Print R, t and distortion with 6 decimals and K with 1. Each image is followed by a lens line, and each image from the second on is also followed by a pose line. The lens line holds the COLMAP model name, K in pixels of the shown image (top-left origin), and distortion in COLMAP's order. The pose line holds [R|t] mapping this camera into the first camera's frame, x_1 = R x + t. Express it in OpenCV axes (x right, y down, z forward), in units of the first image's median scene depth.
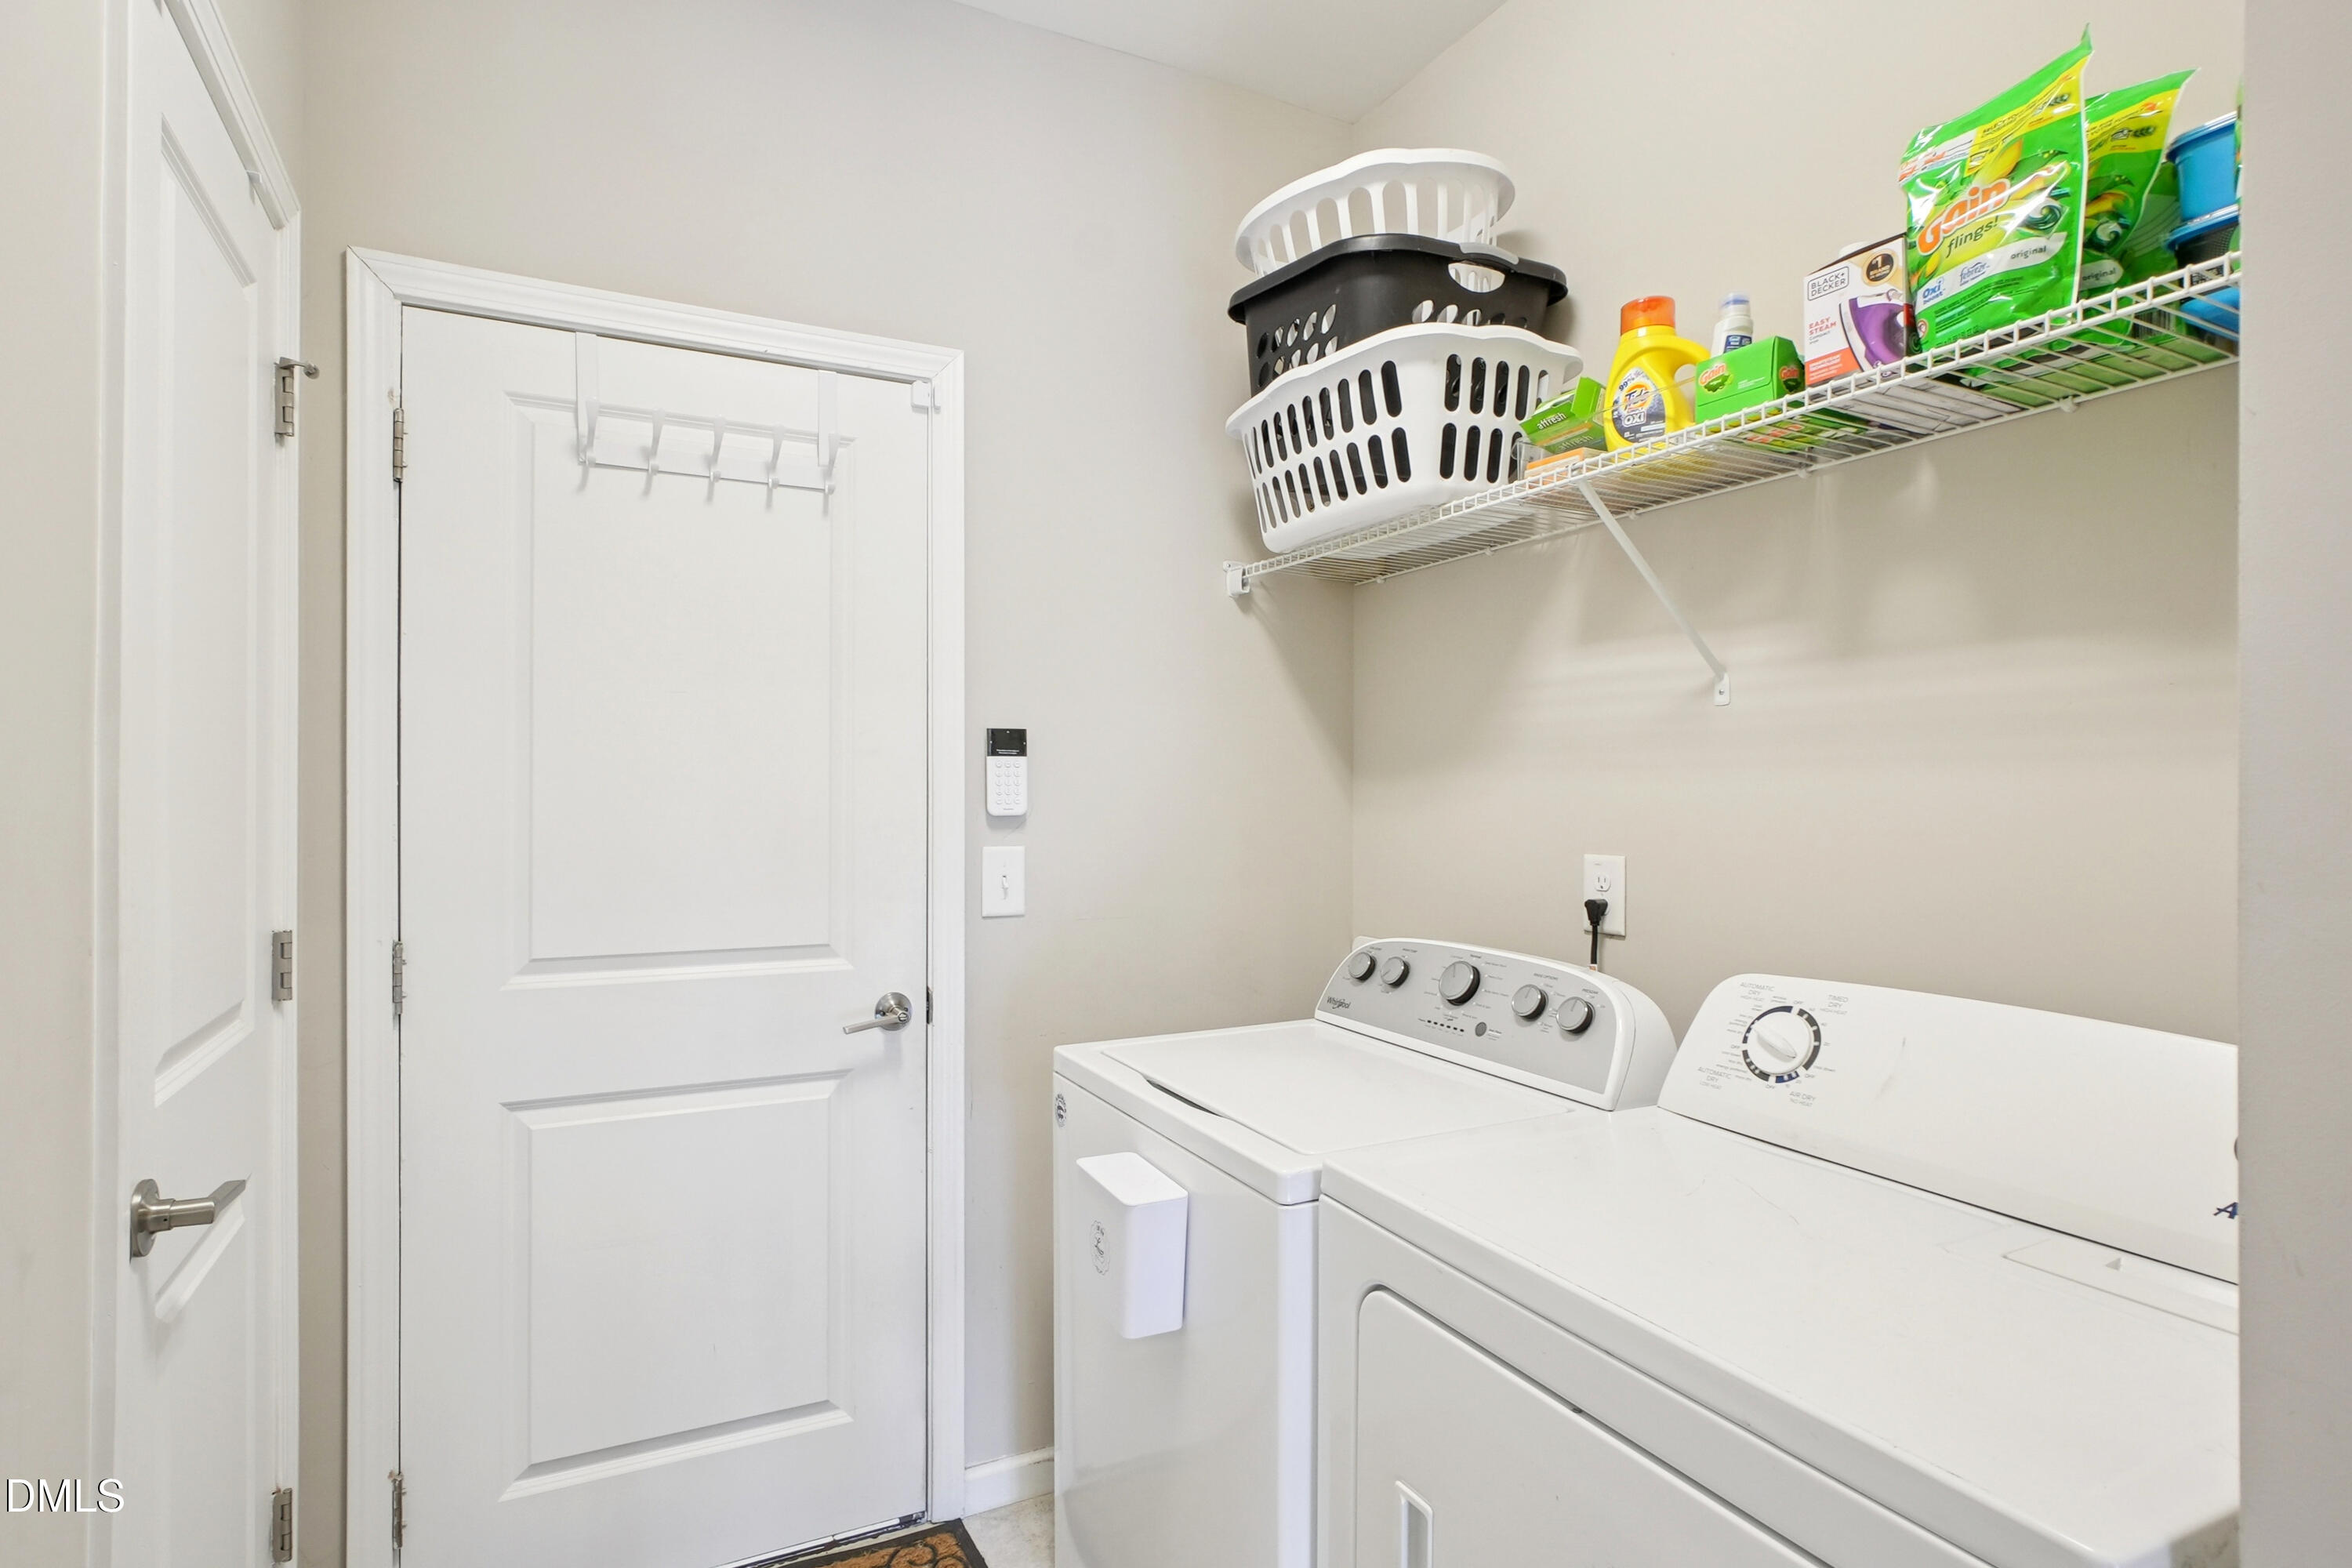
lens RADIAL K [[1232.6, 0, 1170.3], [0, 1232.6, 773.7], [0, 0, 1]] dist [-0.003948, -0.000175]
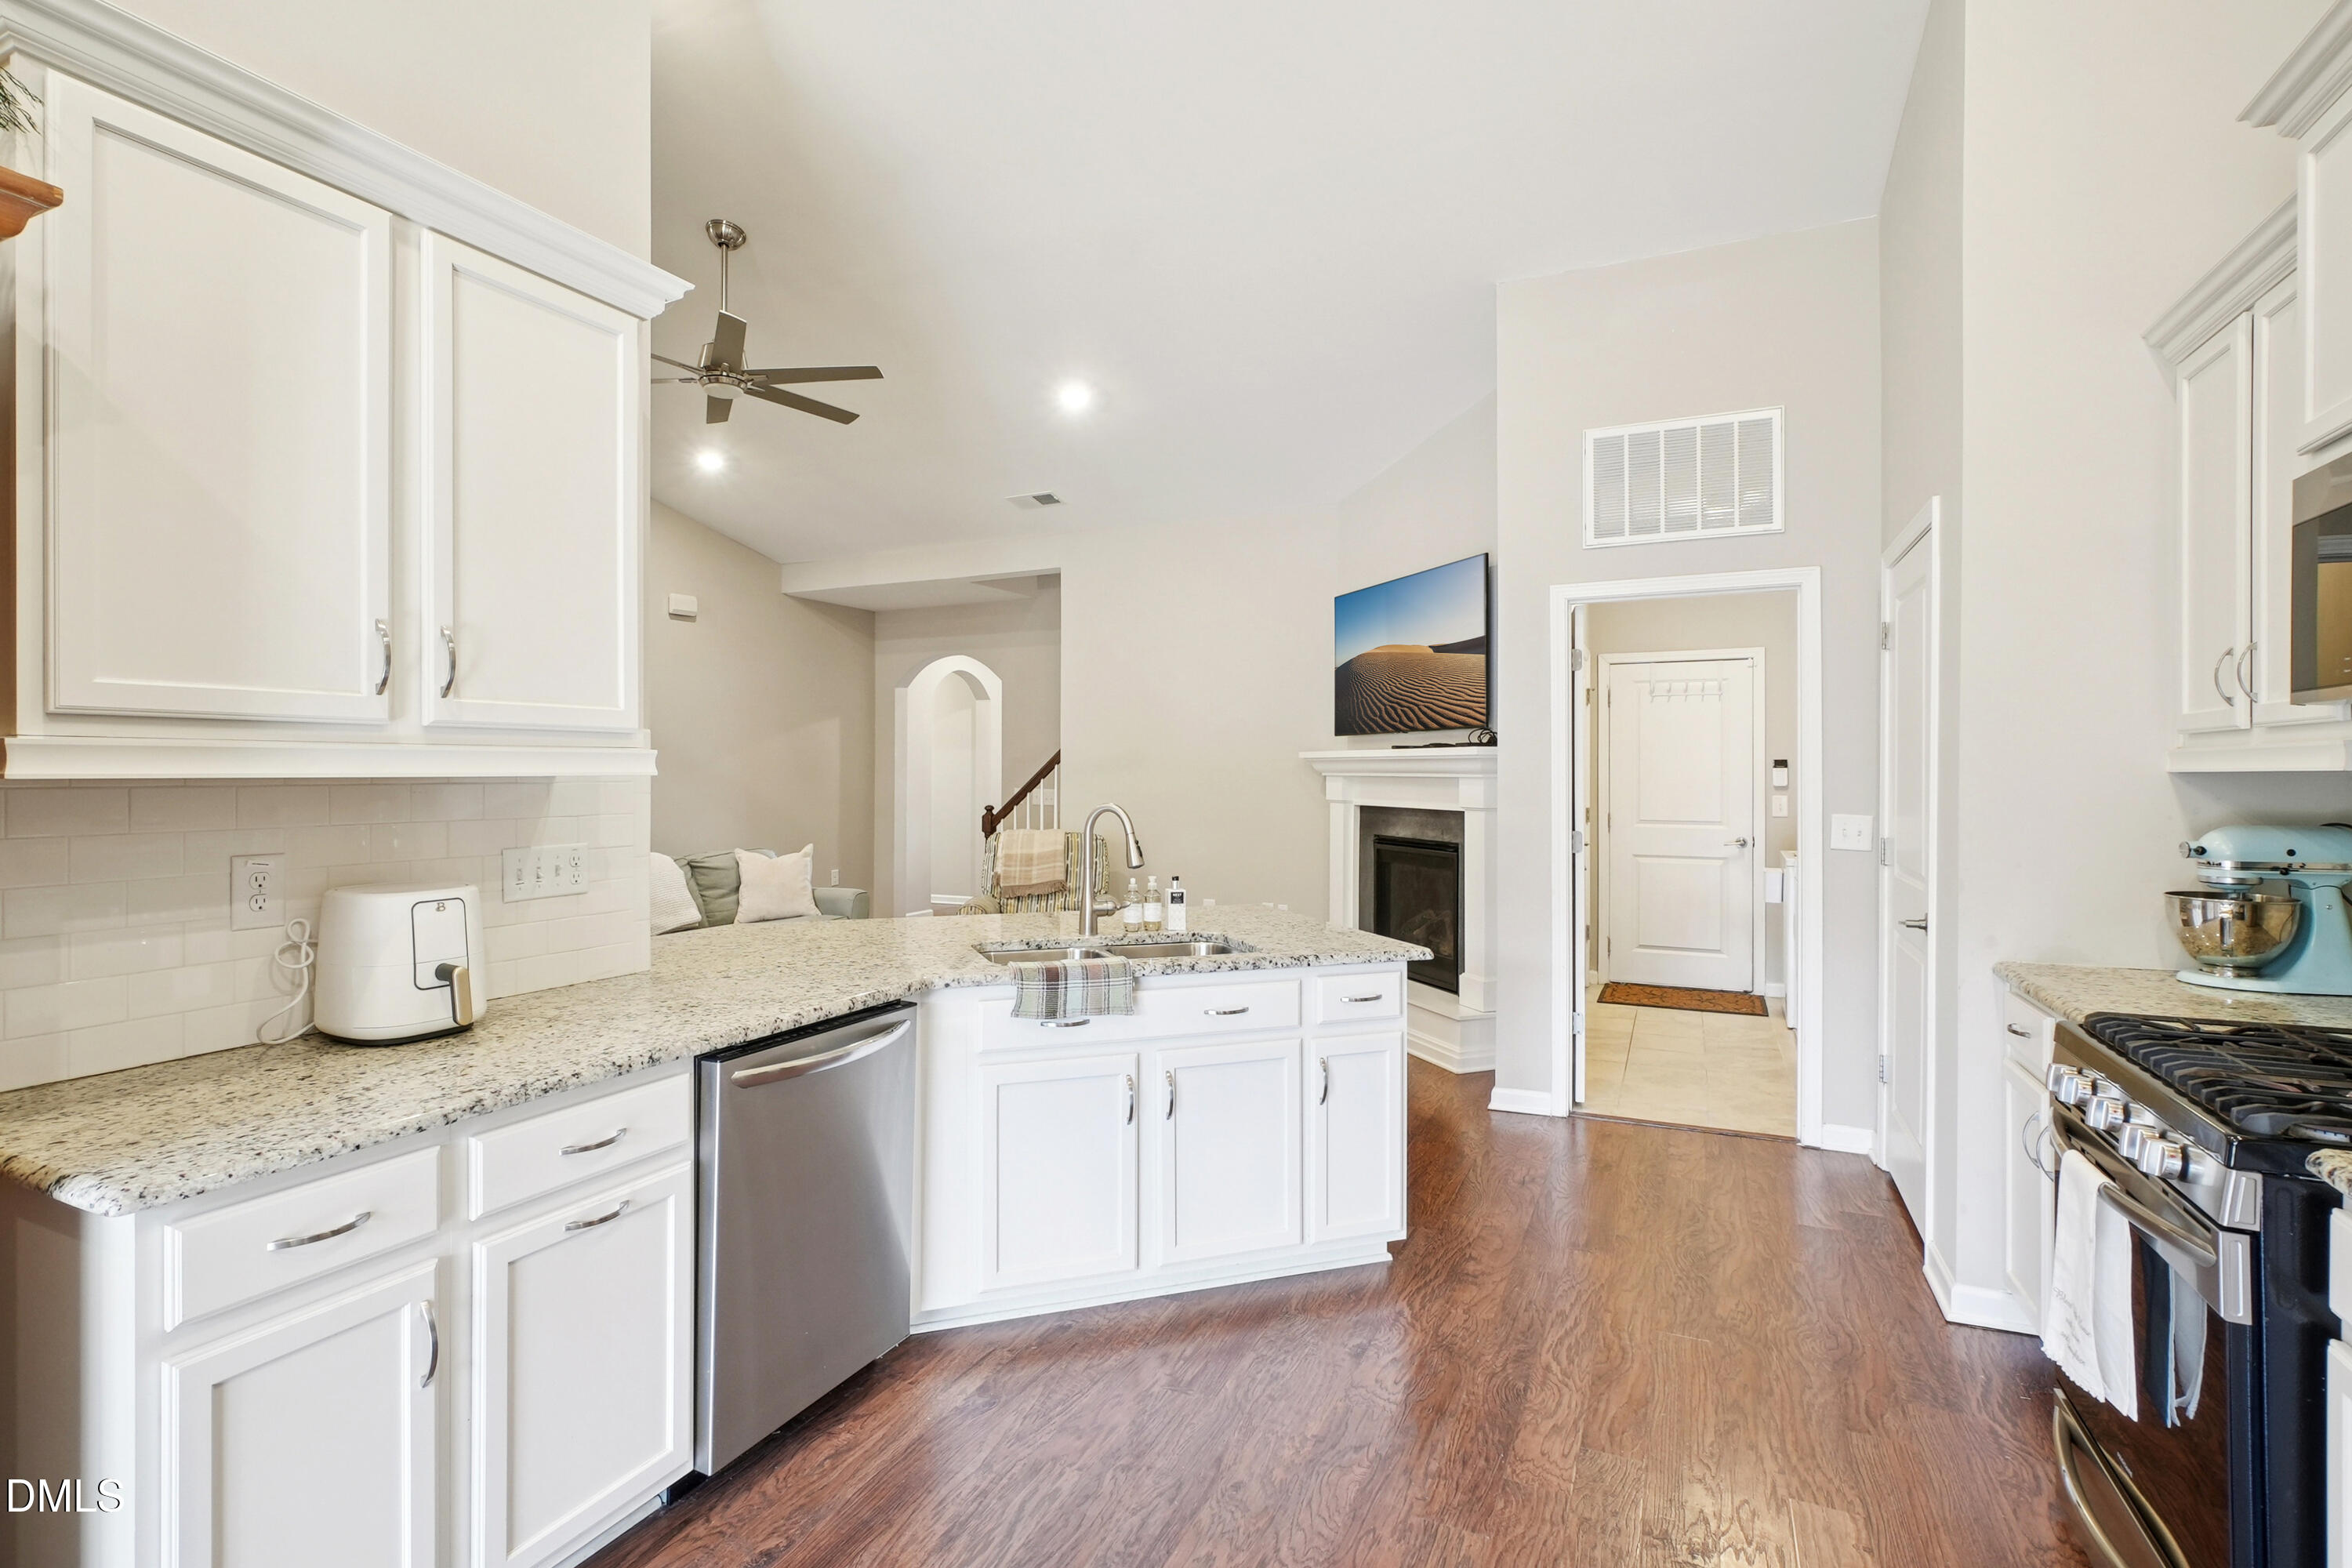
lens RADIAL K [[1116.9, 0, 1158.9], [0, 1116.9, 773.4], [0, 0, 1]] dist [-0.008723, 0.005261]
pose [[0.612620, -0.003353, -0.790371, 1.216670], [0.002878, 0.999994, -0.002011, 0.001890], [0.790373, -0.001043, 0.612625, -2.153004]]
